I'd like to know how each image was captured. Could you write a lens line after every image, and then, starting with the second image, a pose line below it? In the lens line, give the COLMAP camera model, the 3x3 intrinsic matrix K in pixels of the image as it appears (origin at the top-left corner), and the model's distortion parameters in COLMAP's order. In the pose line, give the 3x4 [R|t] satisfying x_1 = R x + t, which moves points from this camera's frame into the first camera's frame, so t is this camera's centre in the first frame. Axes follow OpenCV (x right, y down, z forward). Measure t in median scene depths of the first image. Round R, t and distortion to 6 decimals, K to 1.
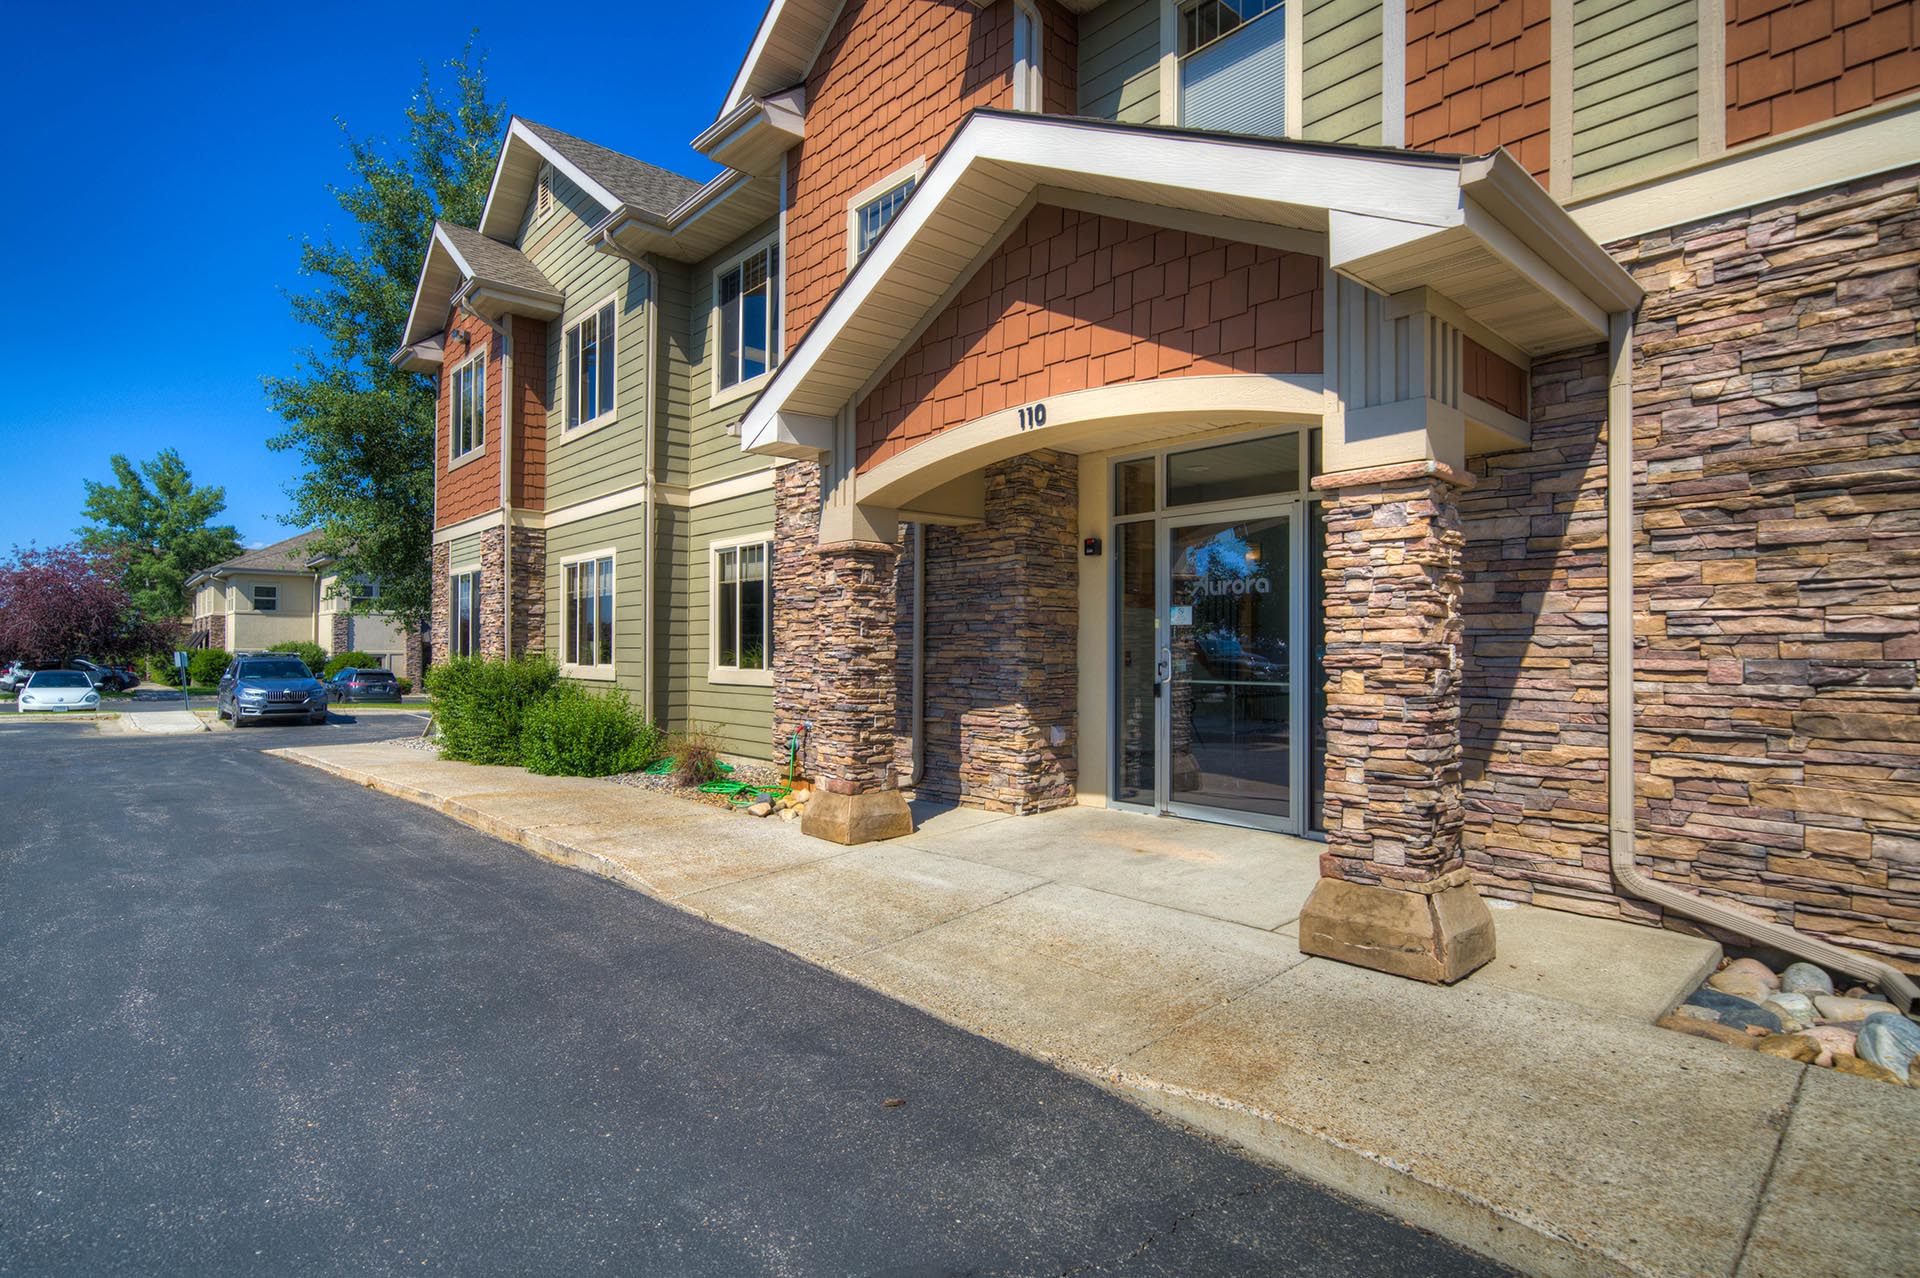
lens RADIAL K [[971.1, 0, 936.9], [0, 971.1, 647.0], [0, 0, 1]] dist [0.001639, 0.000386]
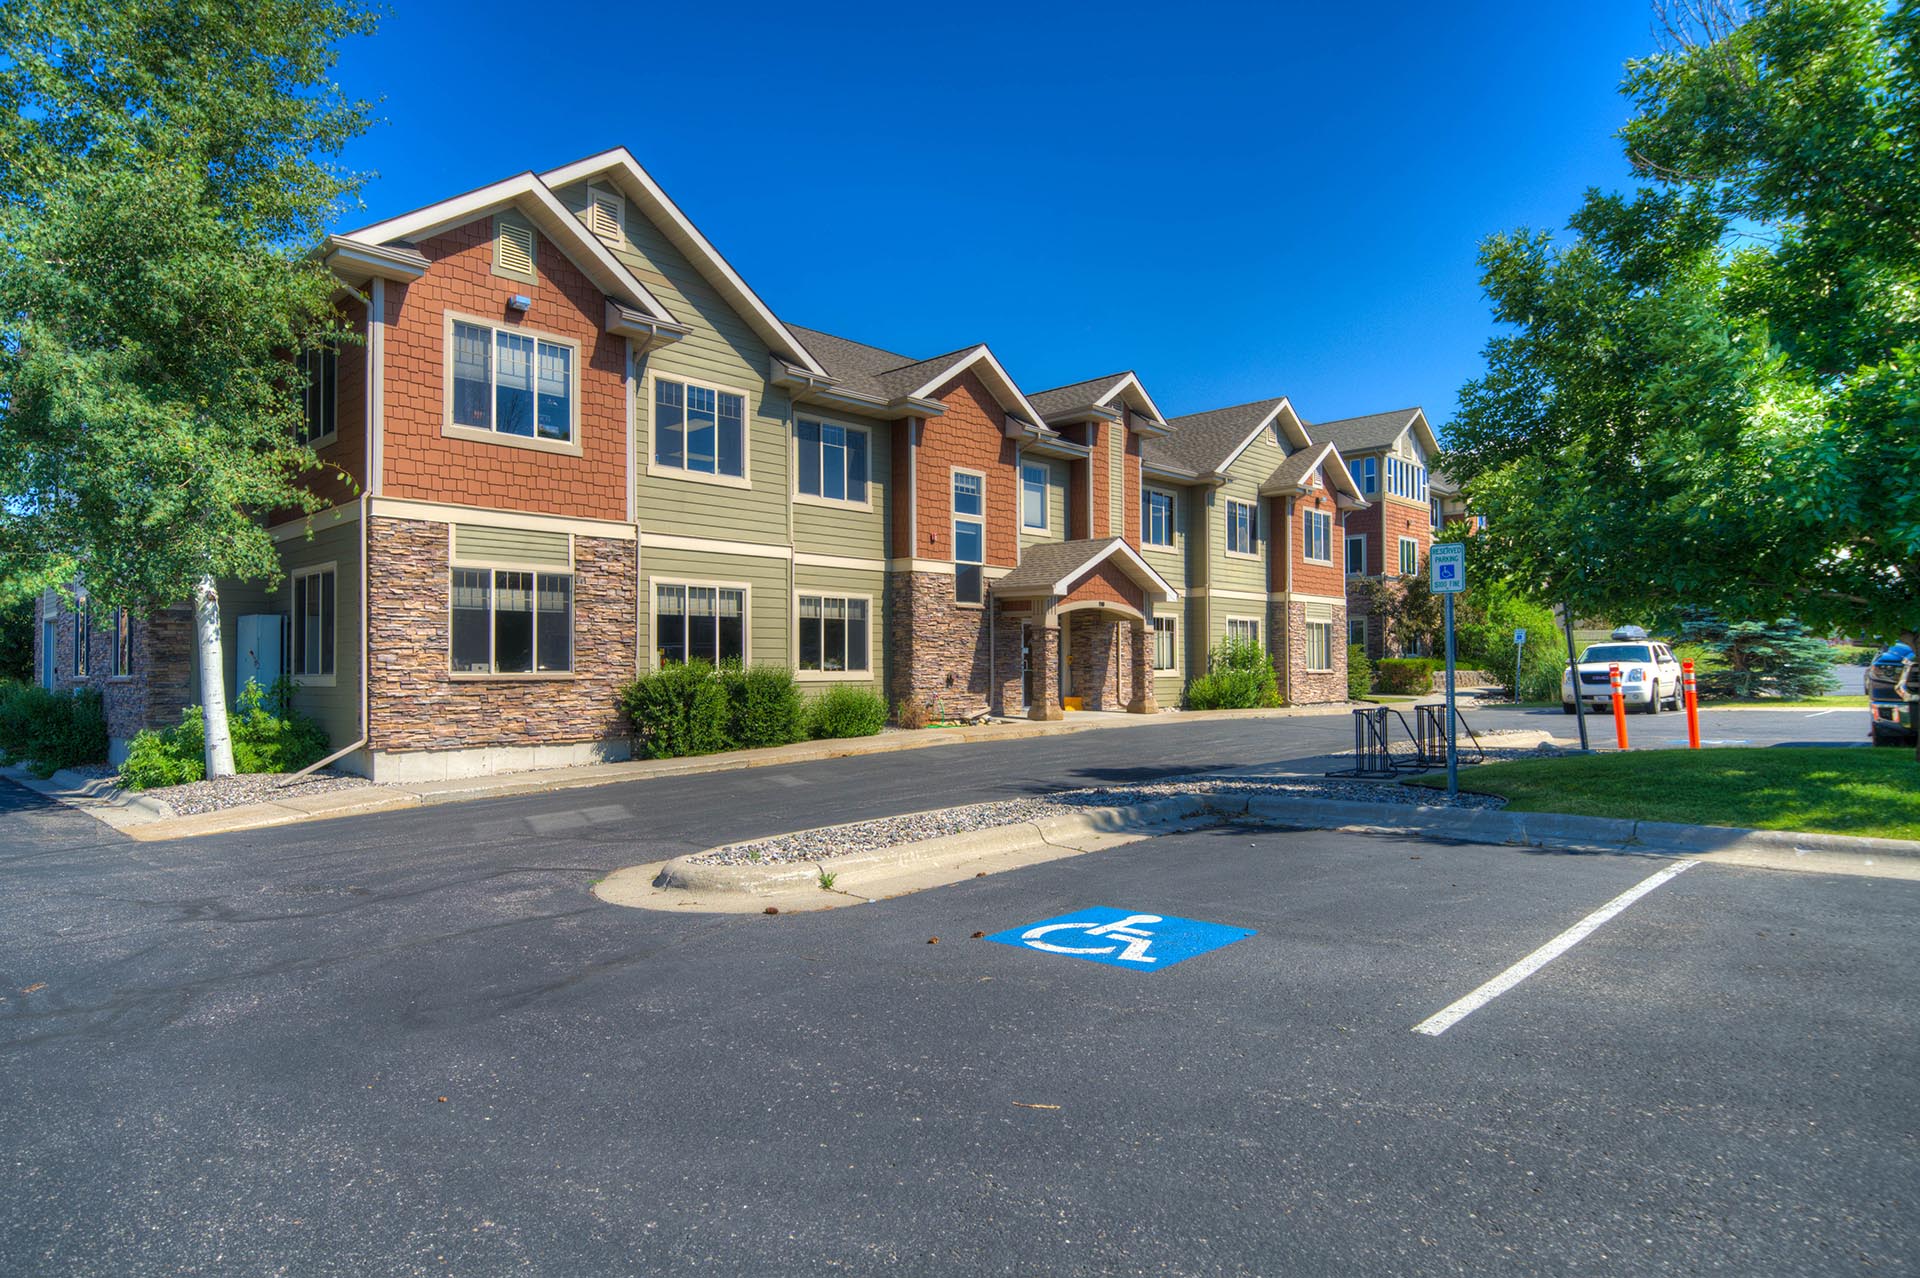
lens RADIAL K [[1099.8, 0, 960.0], [0, 1099.8, 639.0], [0, 0, 1]] dist [0.004838, 0.000279]
pose [[-0.095303, 0.023623, 0.995168, -3.156395], [-0.003546, 0.999704, -0.024070, 0.018543], [-0.995442, -0.005823, -0.095191, 1.438396]]
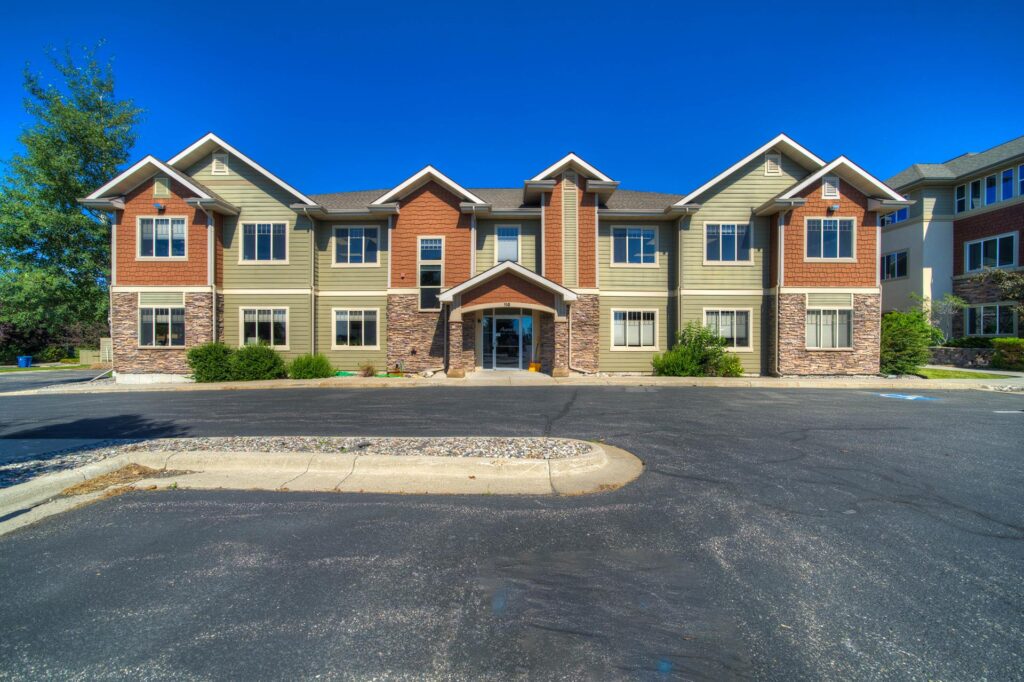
lens RADIAL K [[383.9, 0, 512.0], [0, 383.9, 341.0], [0, 0, 1]] dist [-0.049868, 0.027494]
pose [[0.657773, -0.004898, 0.753200, -1.278763], [-0.003805, 0.999944, 0.009826, -0.015741], [-0.753207, -0.009329, 0.657718, -0.499066]]
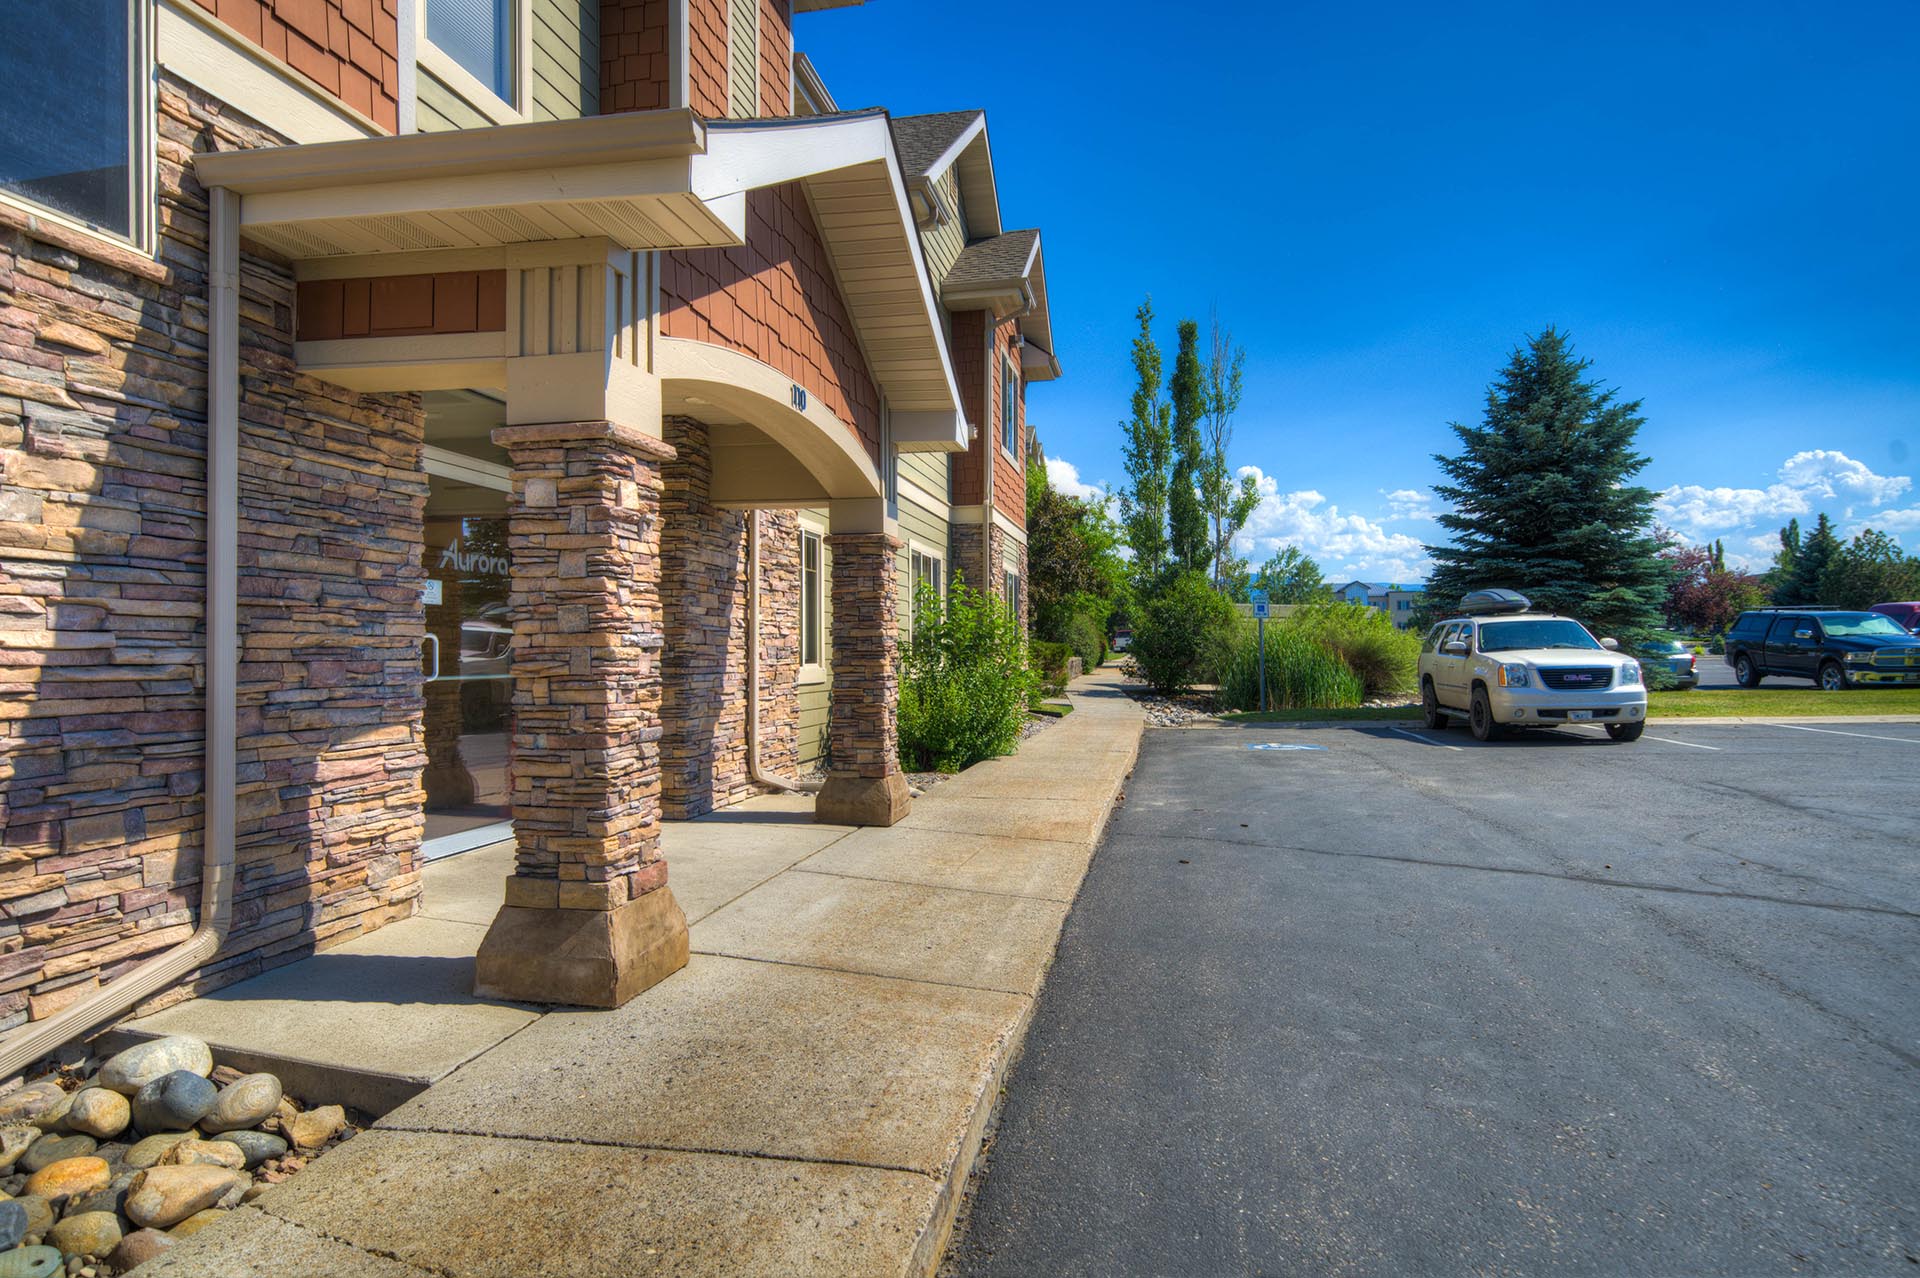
lens RADIAL K [[1099.8, 0, 960.0], [0, 1099.8, 639.0], [0, 0, 1]] dist [0.004838, 0.000279]
pose [[-0.612109, 0.007458, 0.790738, -0.614886], [-0.004226, 0.999910, -0.012703, 0.012496], [-0.790762, -0.011117, -0.612023, 1.087274]]
